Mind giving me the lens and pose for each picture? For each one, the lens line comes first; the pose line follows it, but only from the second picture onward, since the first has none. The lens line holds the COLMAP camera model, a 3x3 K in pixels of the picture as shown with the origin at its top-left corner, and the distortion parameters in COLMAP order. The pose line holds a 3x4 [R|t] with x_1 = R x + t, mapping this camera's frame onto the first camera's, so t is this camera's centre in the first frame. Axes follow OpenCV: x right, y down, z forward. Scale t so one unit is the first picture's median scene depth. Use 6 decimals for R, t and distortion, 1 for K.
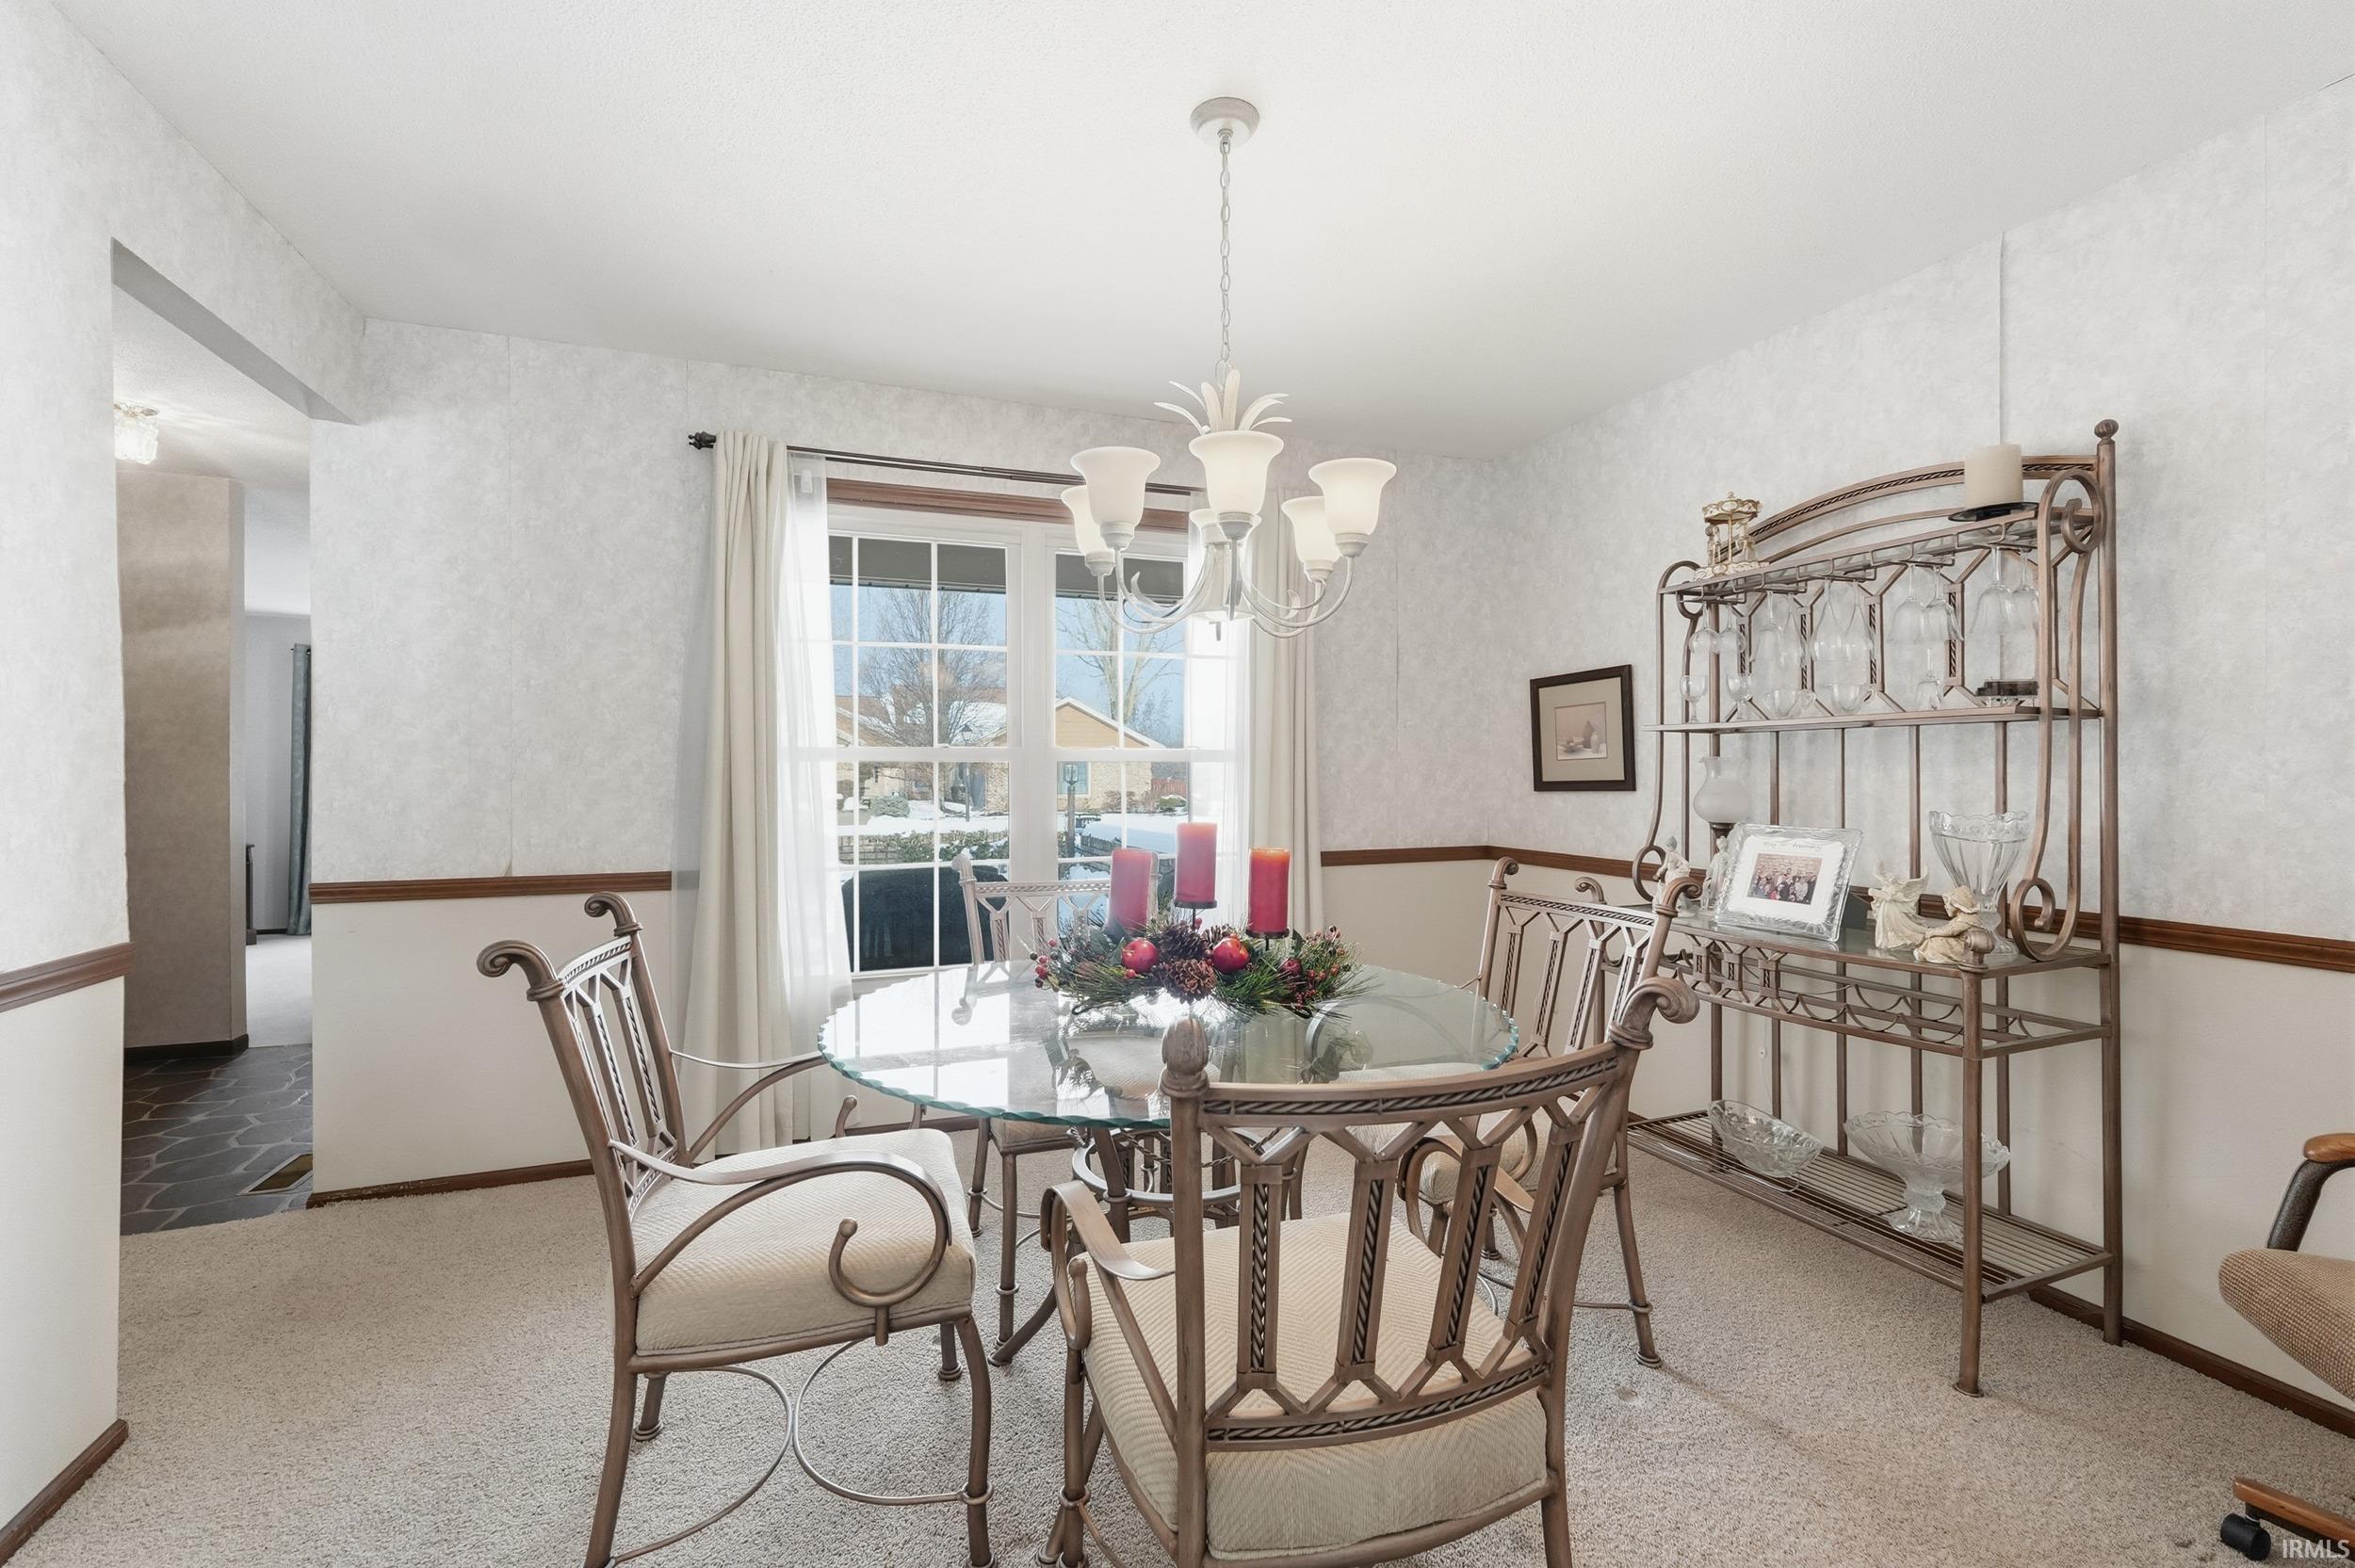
lens RADIAL K [[996.3, 0, 1177.5], [0, 996.3, 784.0], [0, 0, 1]] dist [-0.000095, -0.000032]
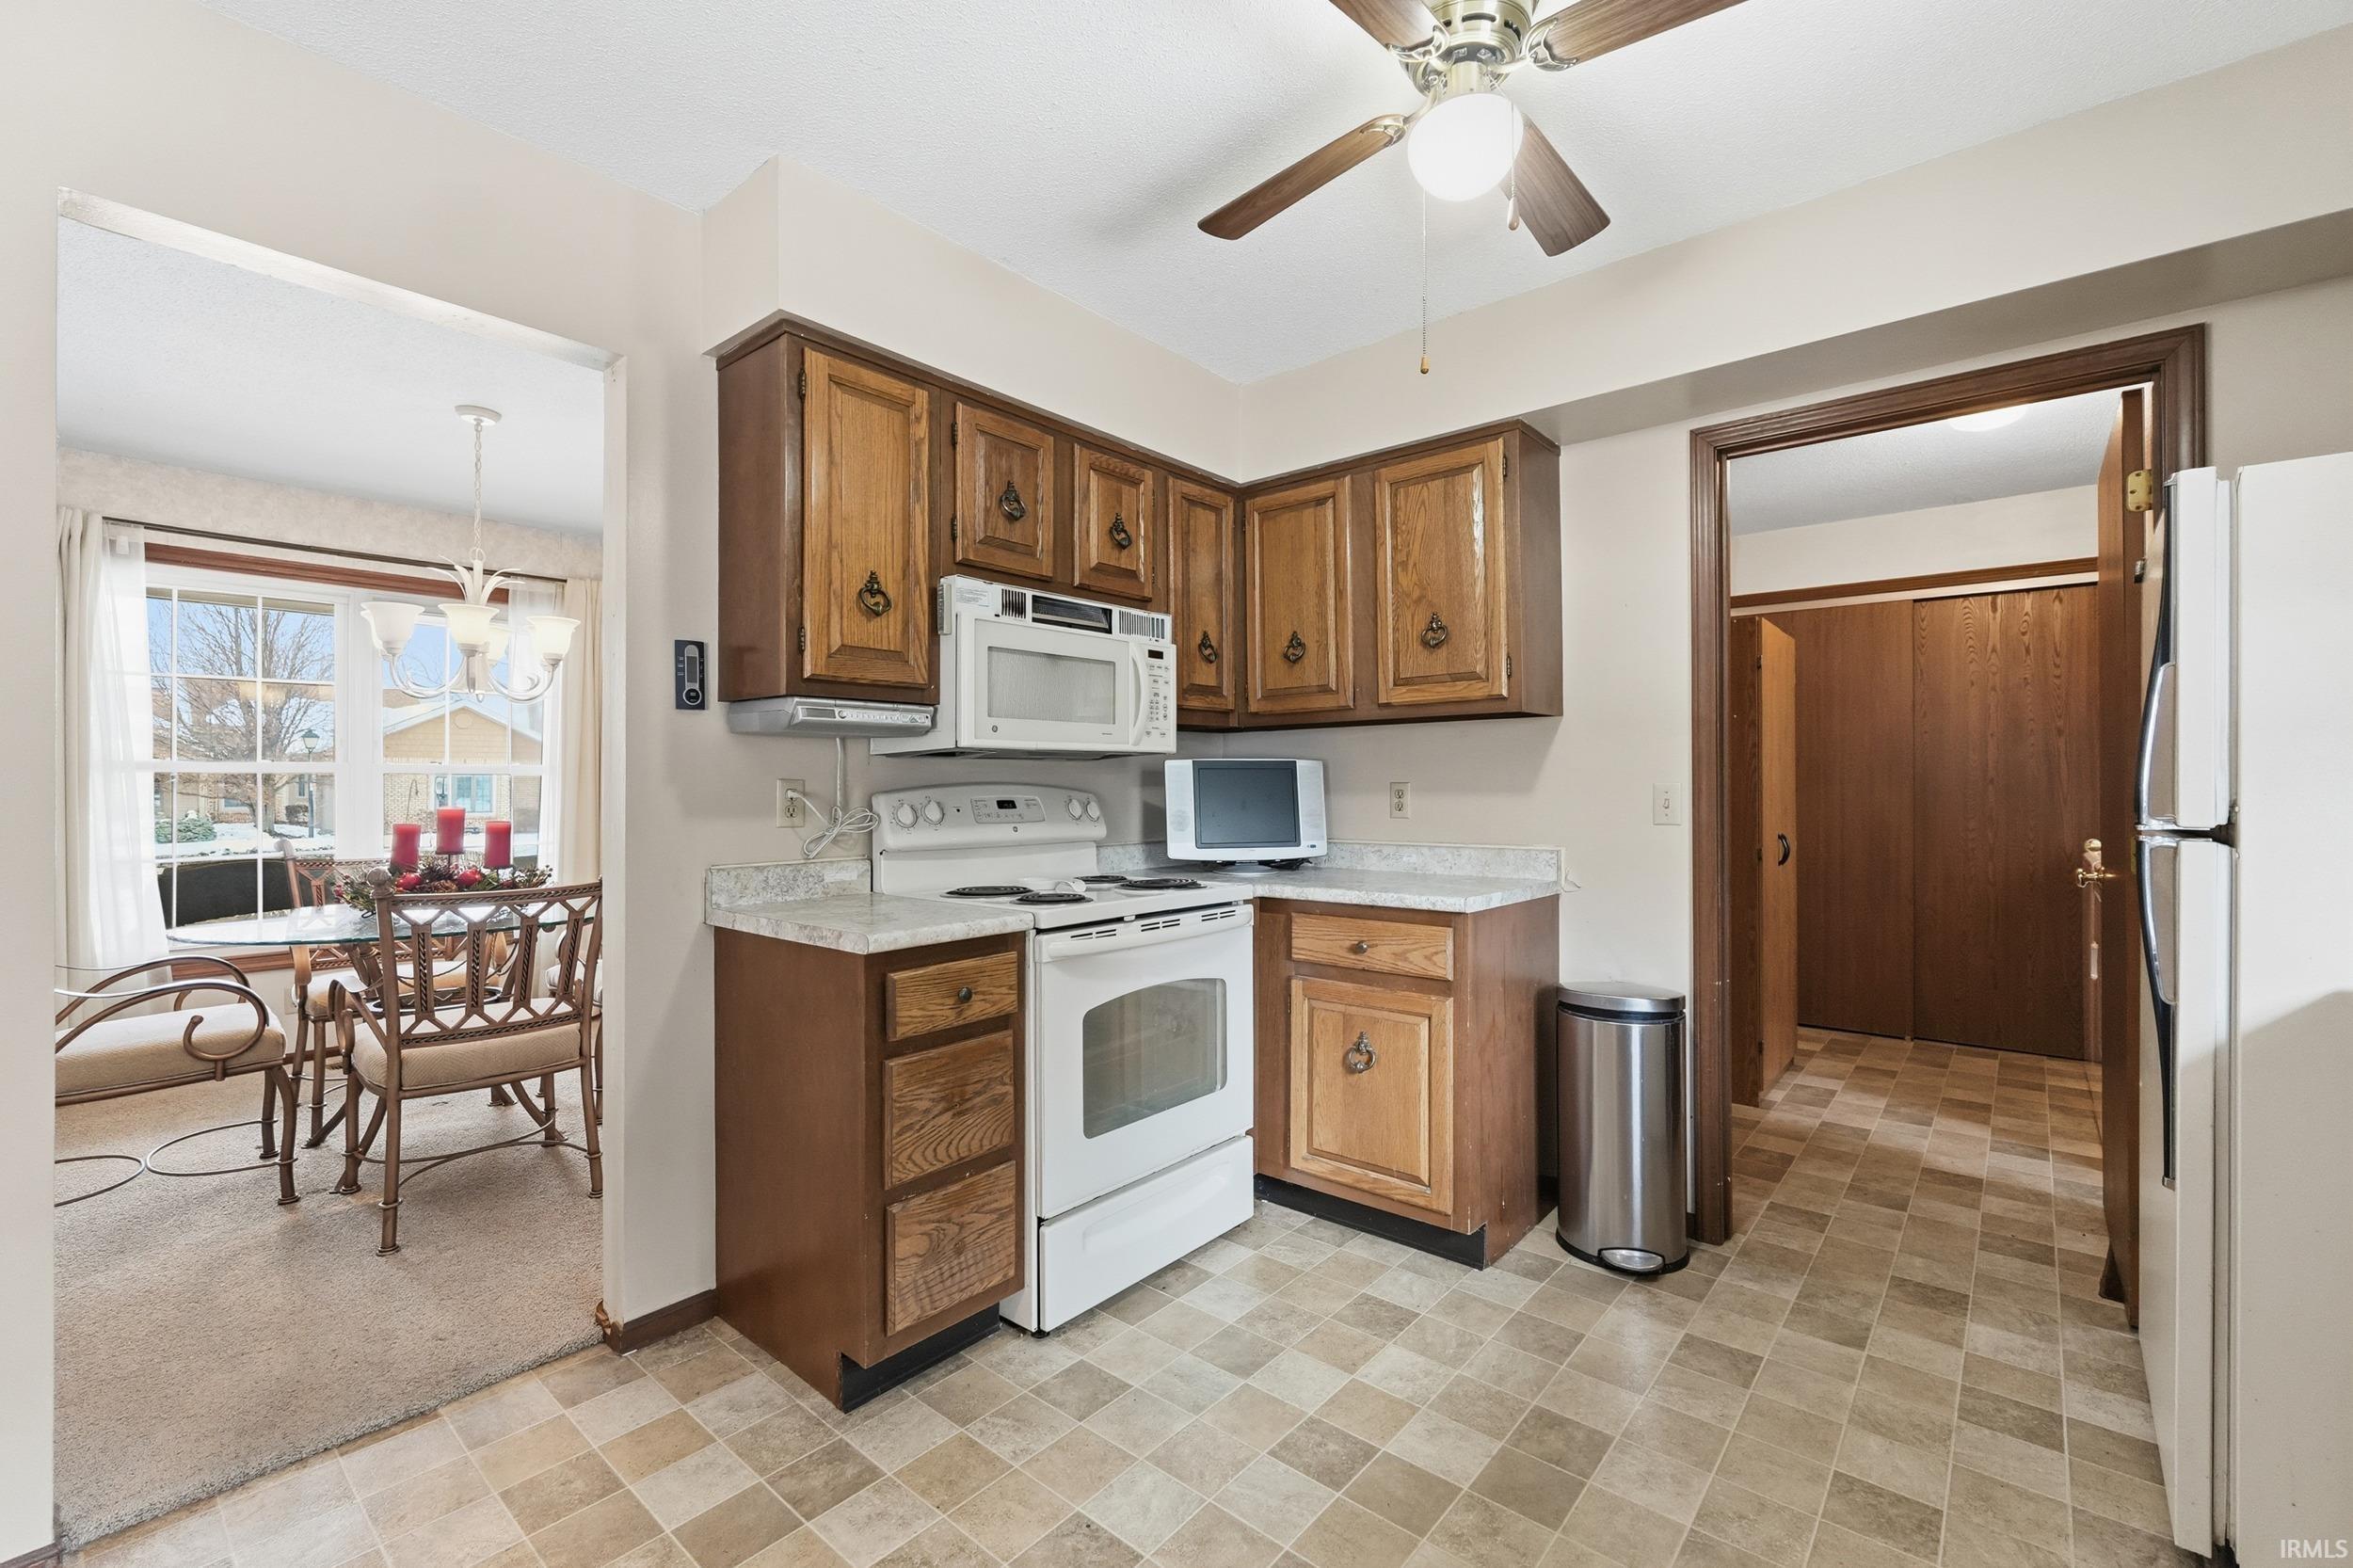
lens RADIAL K [[994.5, 0, 1176.5], [0, 994.5, 784.0], [0, 0, 1]] dist [0.000834, 0.000130]
pose [[0.874606, 0.001995, 0.484831, 0.228405], [0.005843, 0.999876, -0.014655, 0.023926], [-0.484800, 0.015650, 0.874485, -0.942923]]
